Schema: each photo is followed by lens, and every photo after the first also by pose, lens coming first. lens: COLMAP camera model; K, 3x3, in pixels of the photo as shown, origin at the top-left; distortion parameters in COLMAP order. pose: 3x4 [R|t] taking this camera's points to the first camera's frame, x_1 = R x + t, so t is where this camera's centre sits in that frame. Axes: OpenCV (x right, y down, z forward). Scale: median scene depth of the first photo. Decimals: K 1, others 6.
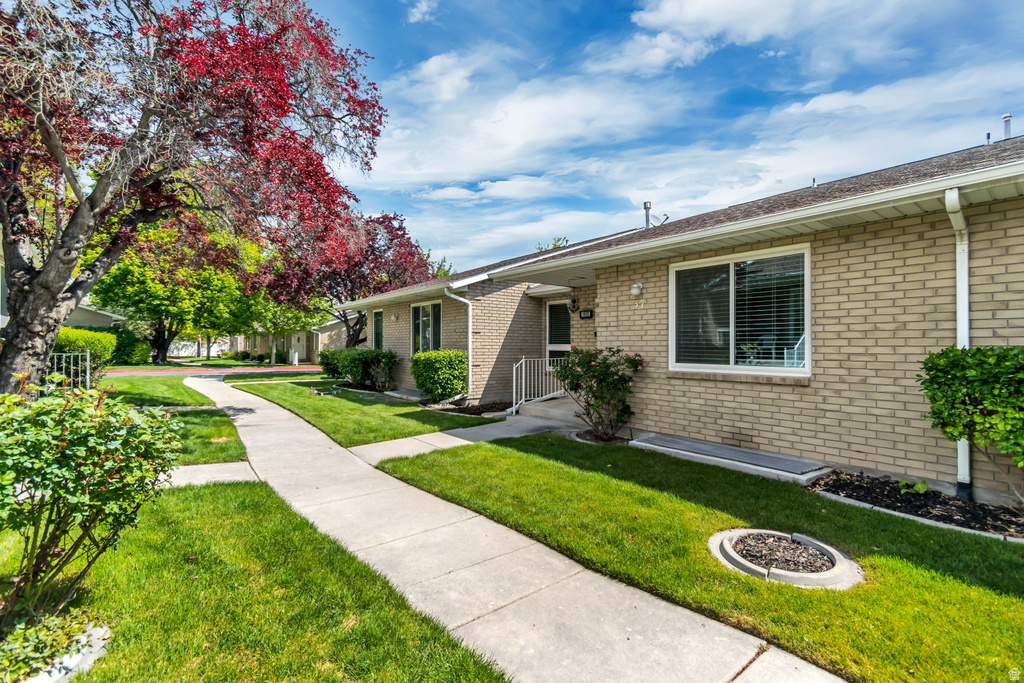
lens RADIAL K [[454.2, 0, 516.4], [0, 454.2, 339.9], [0, 0, 1]] dist [-0.003723, 0.000077]
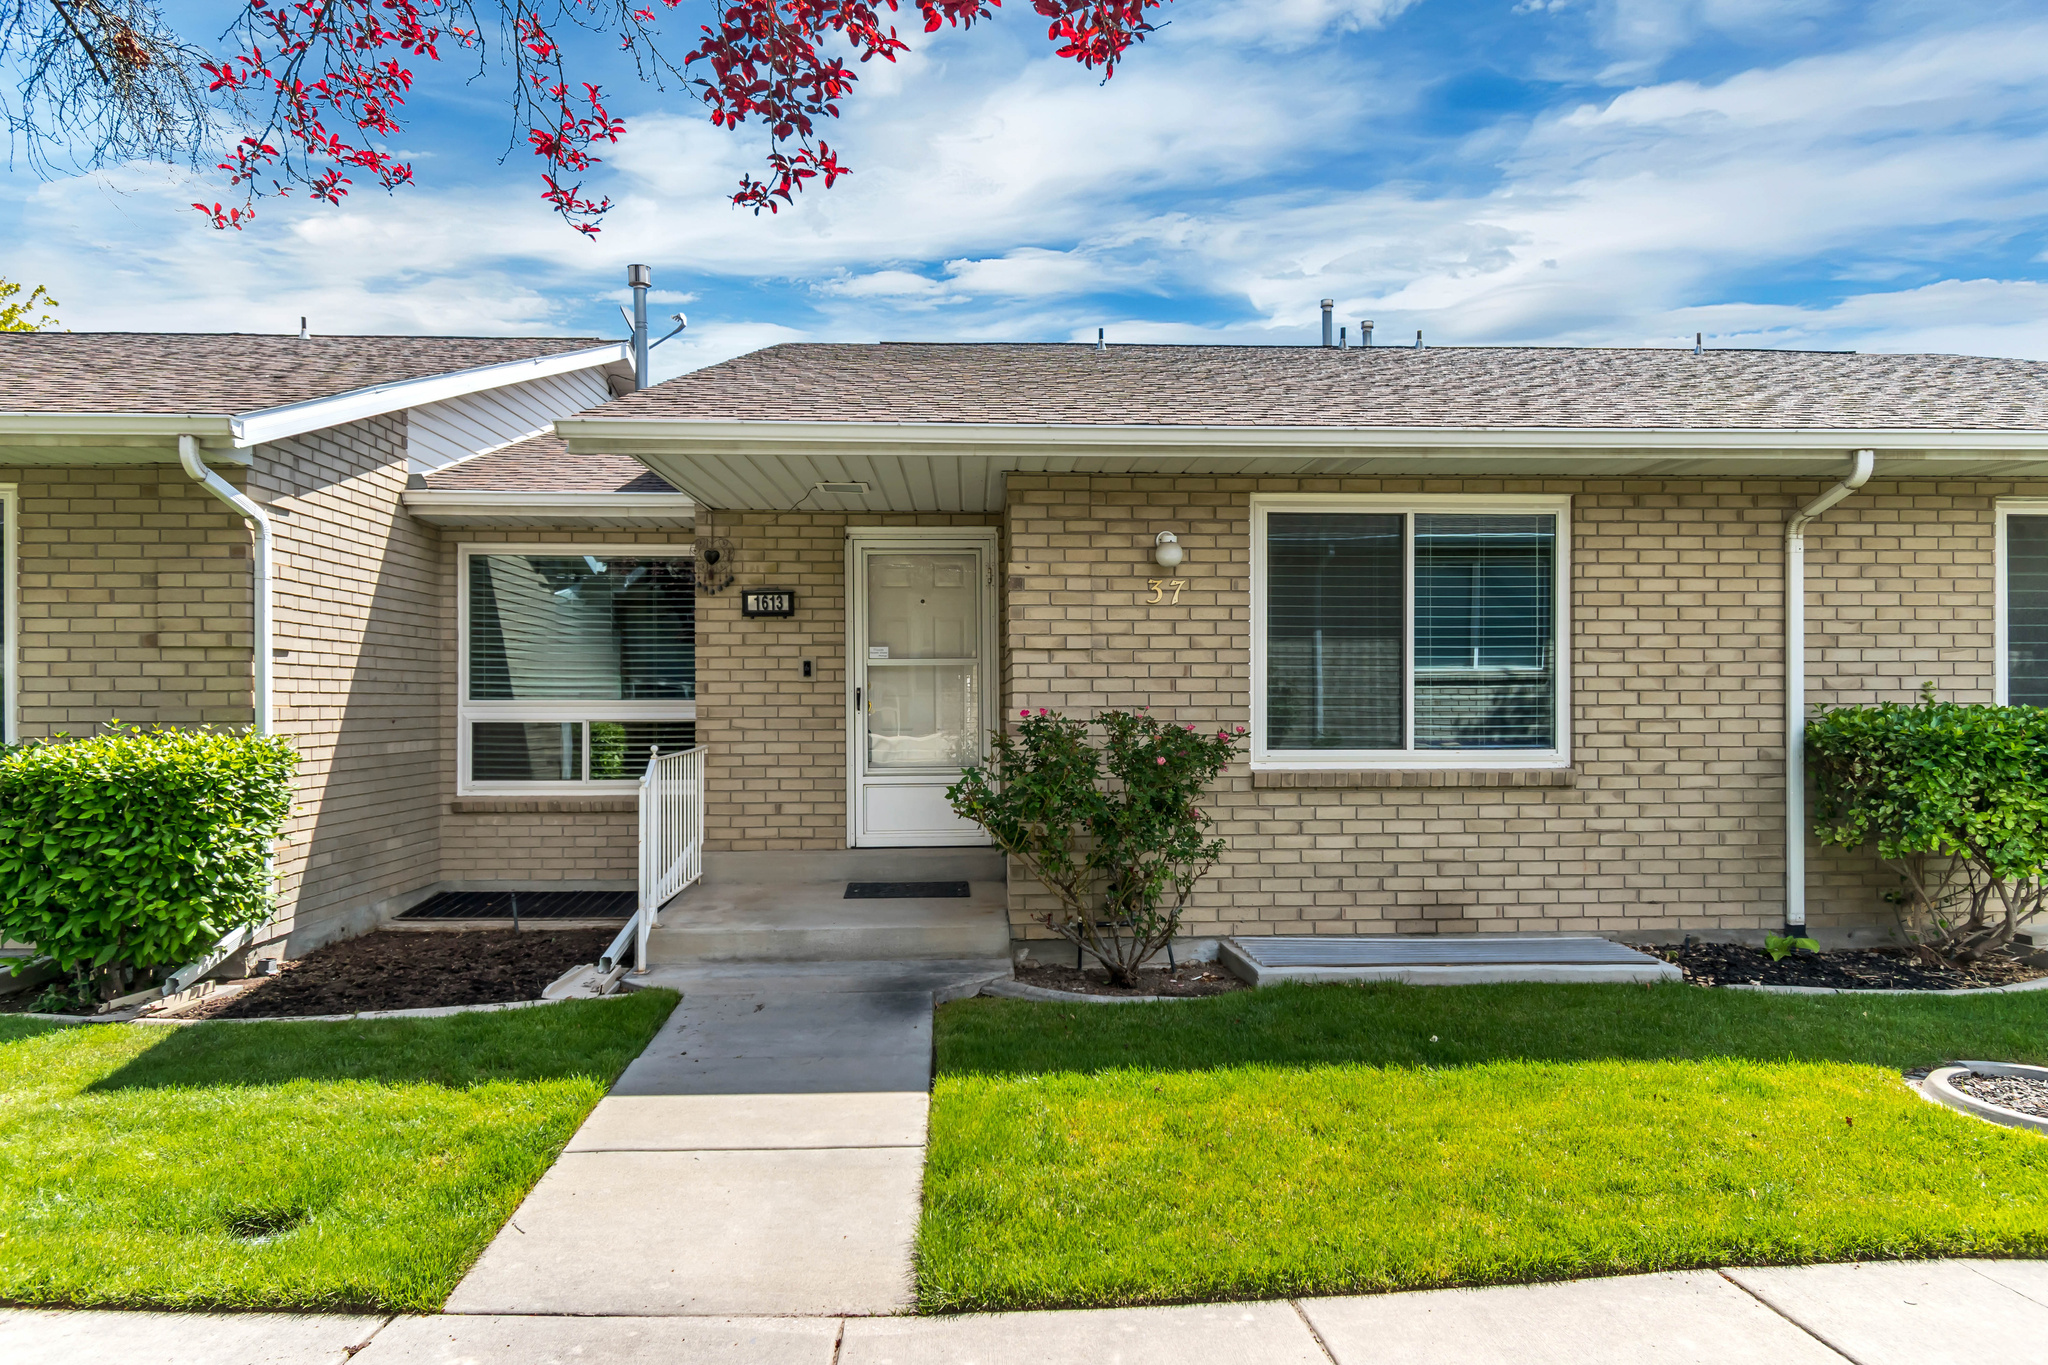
lens RADIAL K [[1240.2, 0, 1034.6], [0, 1240.2, 693.5], [0, 0, 1]] dist [0.004448, -0.000046]
pose [[0.584660, -0.000926, 0.811278, -0.696317], [-0.007060, 0.999956, 0.006230, -0.003247], [-0.811248, -0.009370, 0.584627, 0.599300]]
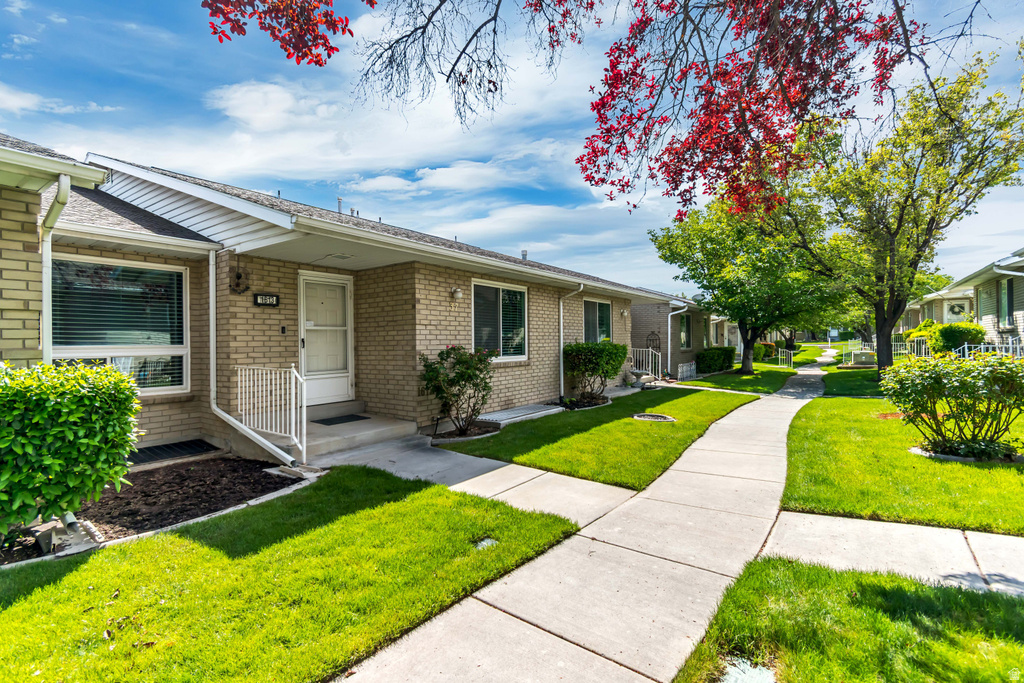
lens RADIAL K [[454.2, 0, 514.6], [0, 454.2, 344.3], [0, 0, 1]] dist [-0.003723, 0.000077]
pose [[-0.267637, -0.003558, 0.963513, -0.986662], [-0.002290, 0.999993, 0.003056, 0.010938], [-0.963517, -0.001389, -0.267644, 1.361576]]
